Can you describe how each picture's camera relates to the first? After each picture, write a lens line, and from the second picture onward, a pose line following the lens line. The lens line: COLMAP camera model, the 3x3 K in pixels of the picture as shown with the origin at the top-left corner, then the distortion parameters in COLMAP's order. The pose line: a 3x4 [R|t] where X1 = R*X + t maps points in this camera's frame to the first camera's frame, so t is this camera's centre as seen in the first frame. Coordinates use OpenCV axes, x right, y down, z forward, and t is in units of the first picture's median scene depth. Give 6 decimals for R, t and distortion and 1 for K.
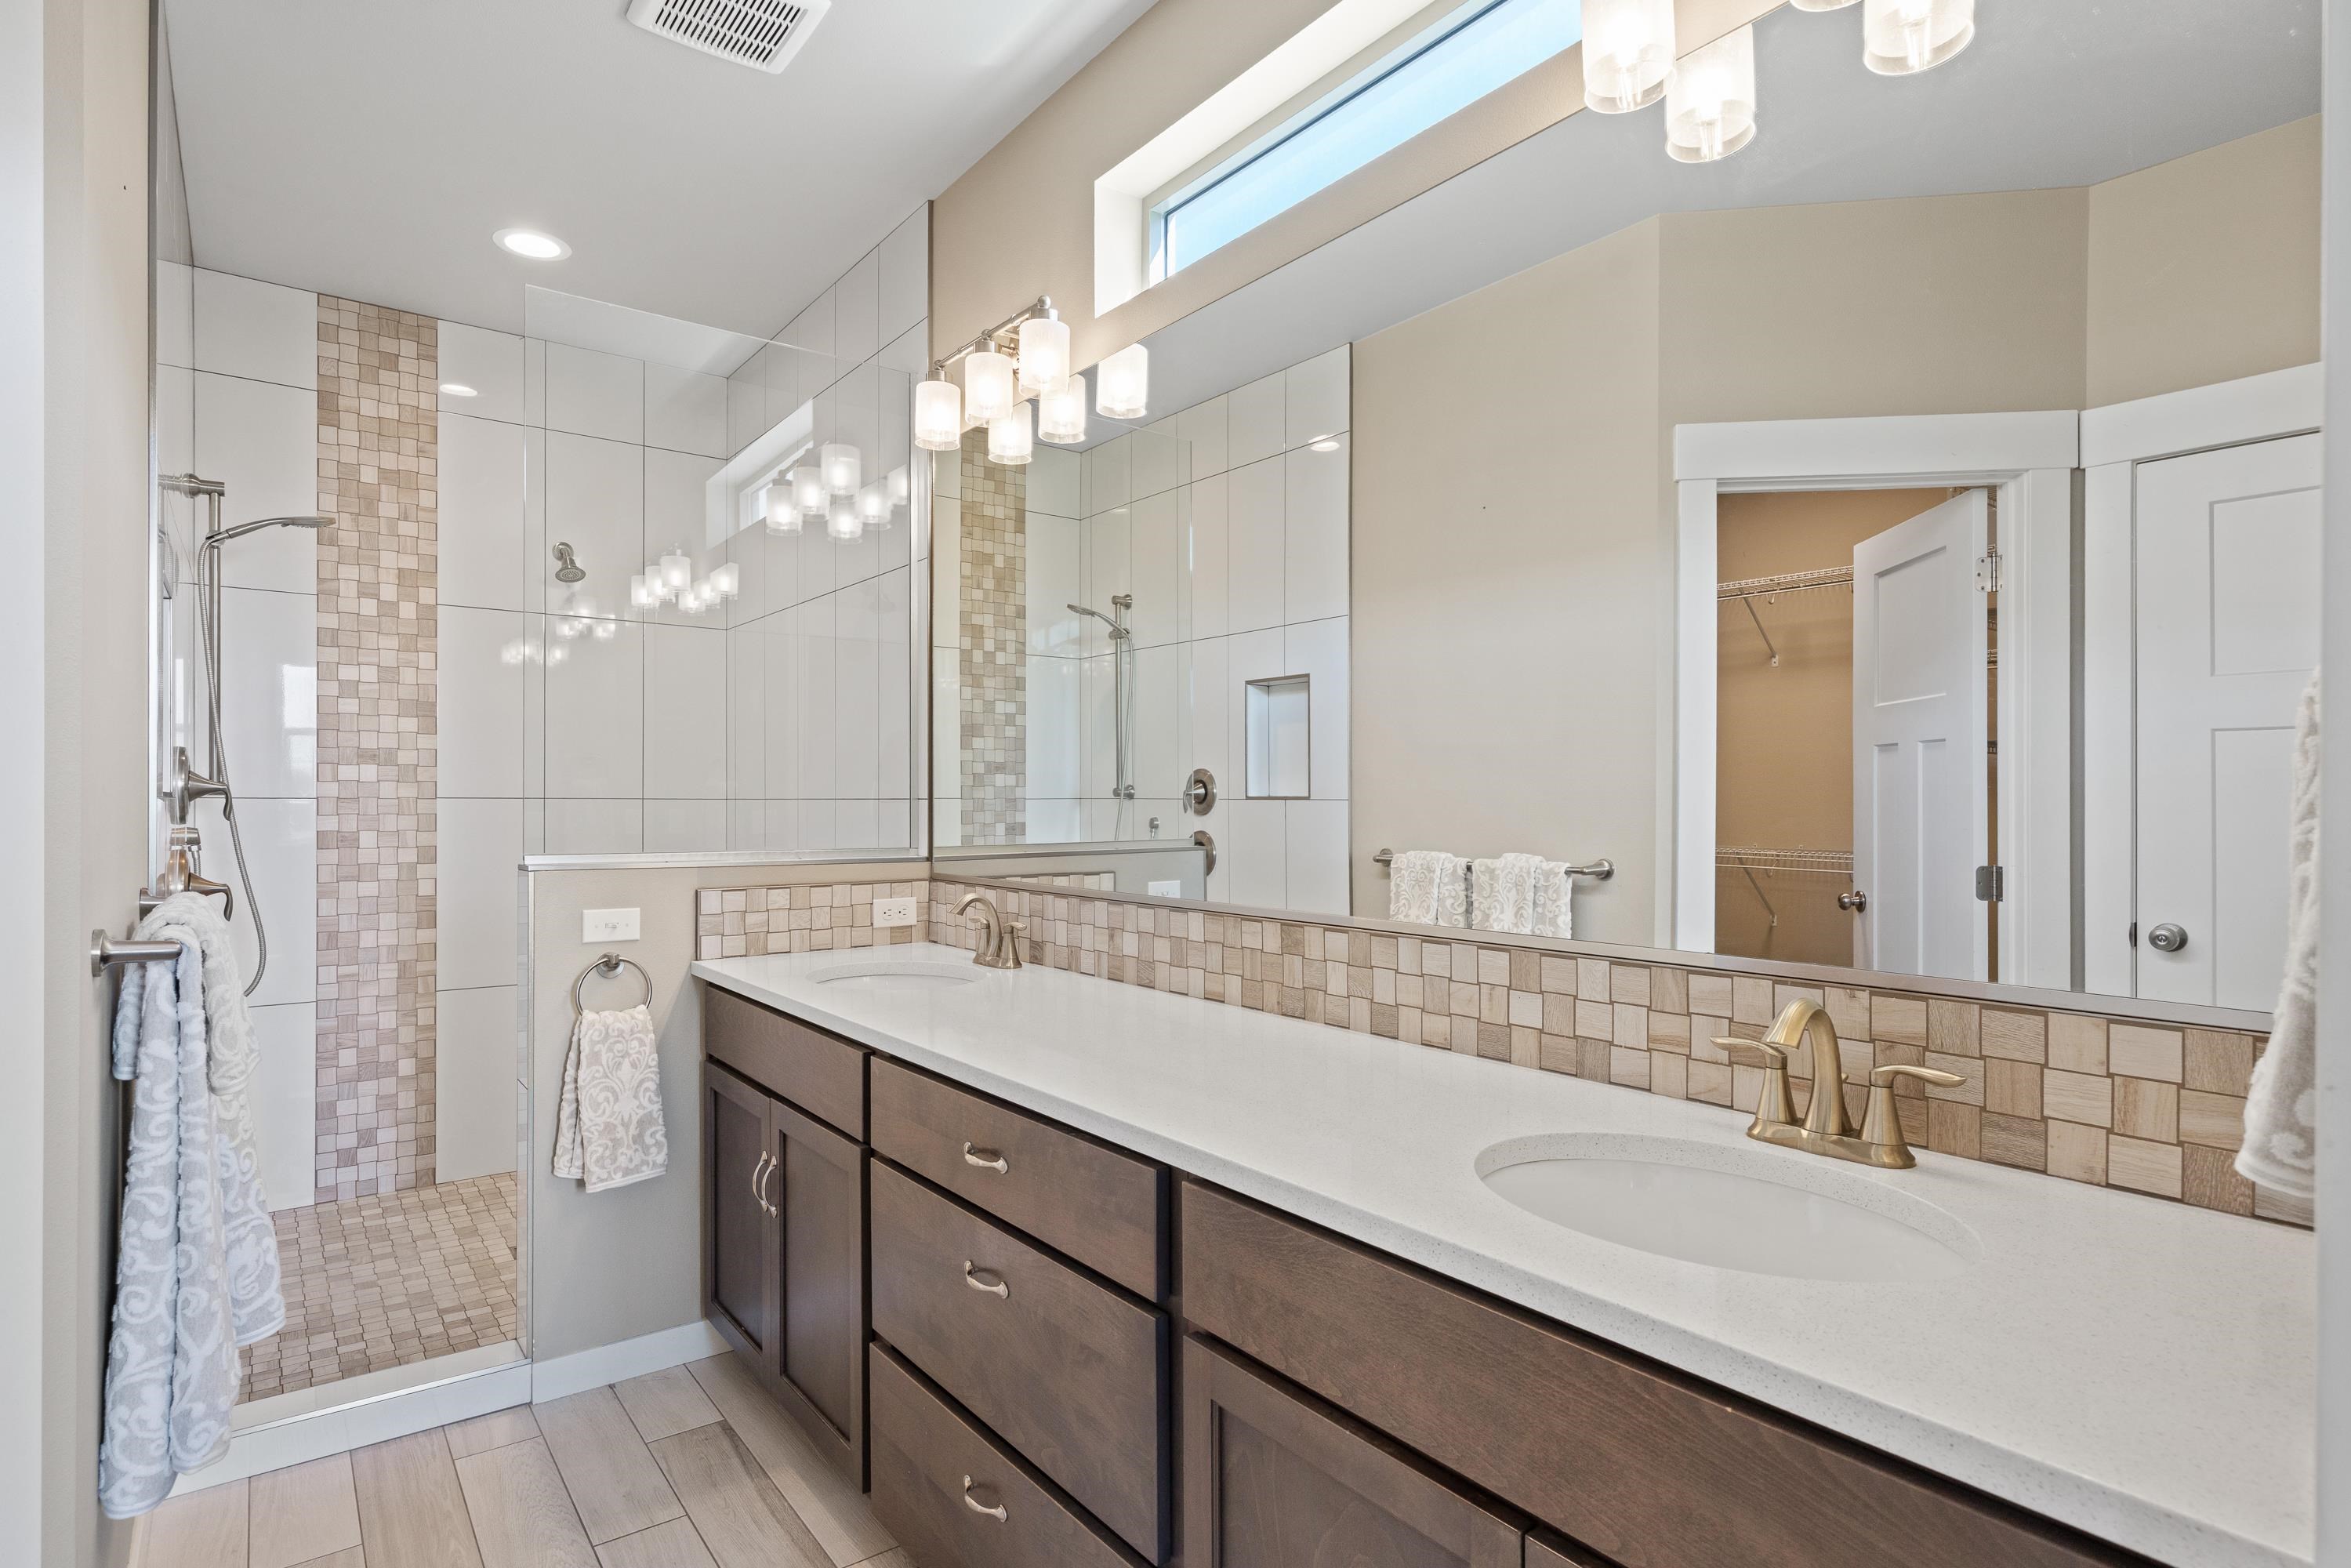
lens RADIAL K [[1179.4, 0, 1175.5], [0, 1179.4, 784.0], [0, 0, 1]] dist [0.000158, 0.000098]
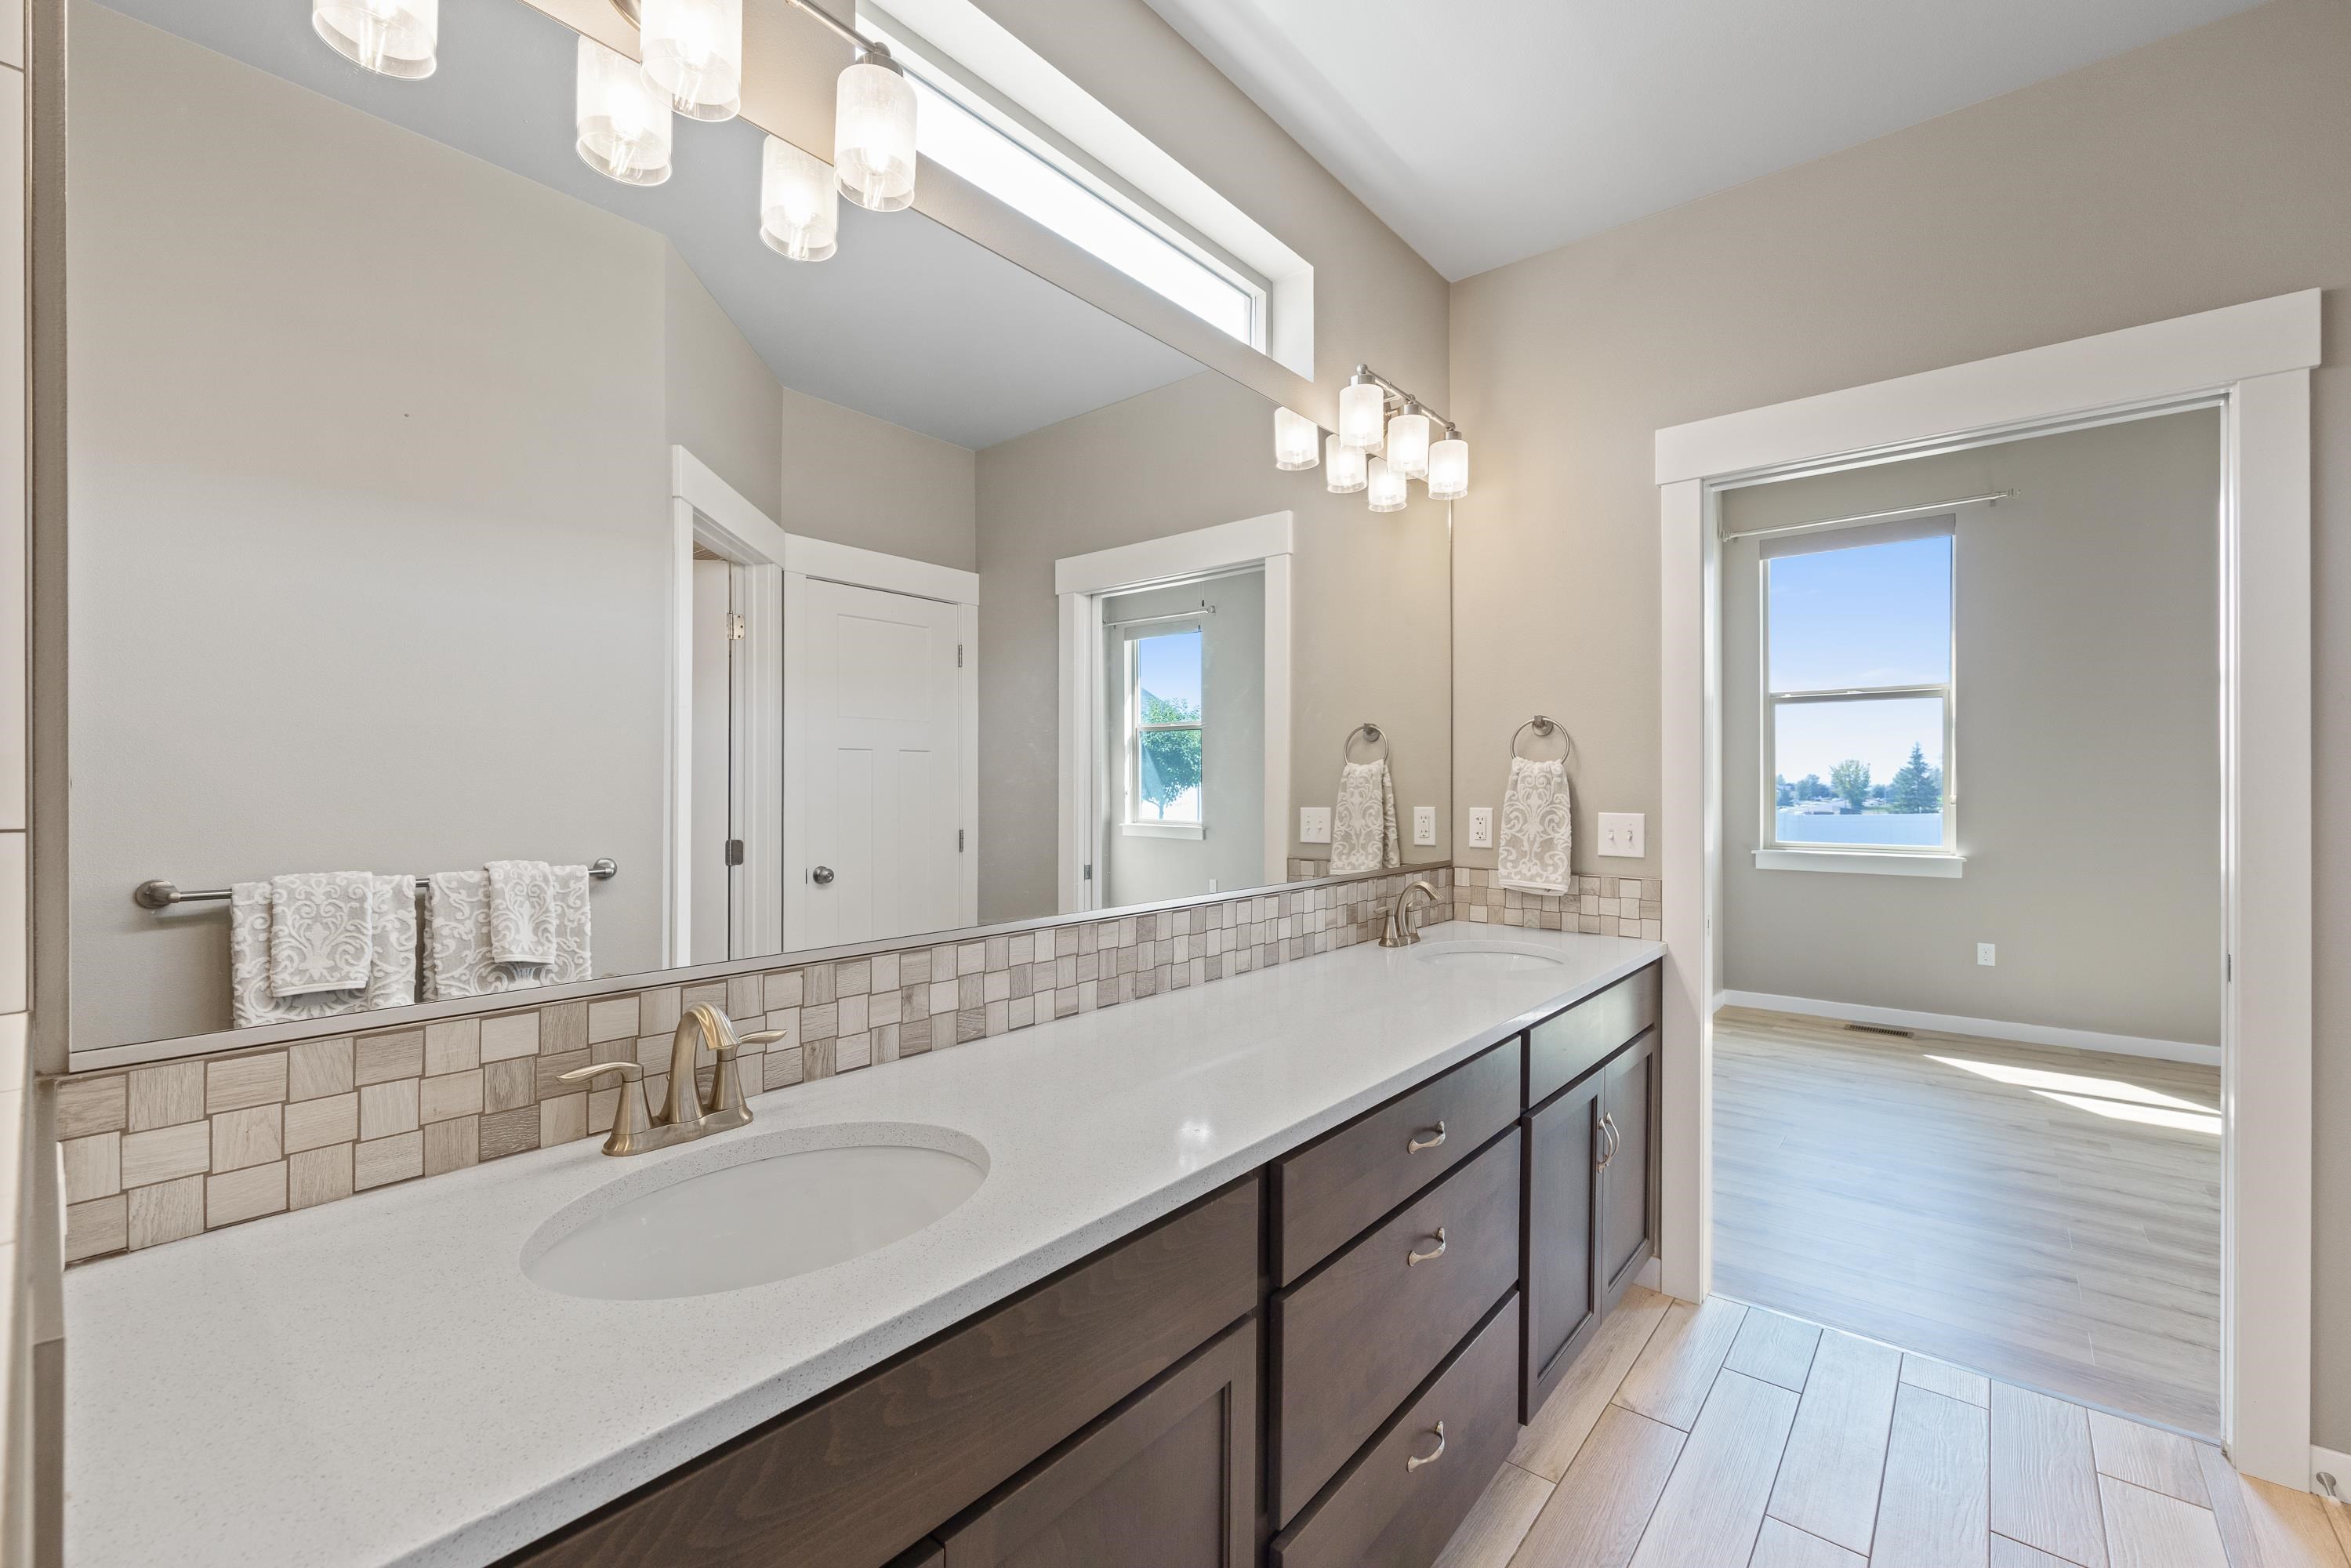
lens RADIAL K [[972.8, 0, 1175.5], [0, 972.8, 784.0], [0, 0, 1]] dist [0.000172, 0.000096]
pose [[-0.202825, -0.004970, 0.979202, -0.752252], [-0.018300, 0.999832, 0.001284, -0.006480], [-0.979044, -0.017659, -0.202882, 1.077054]]
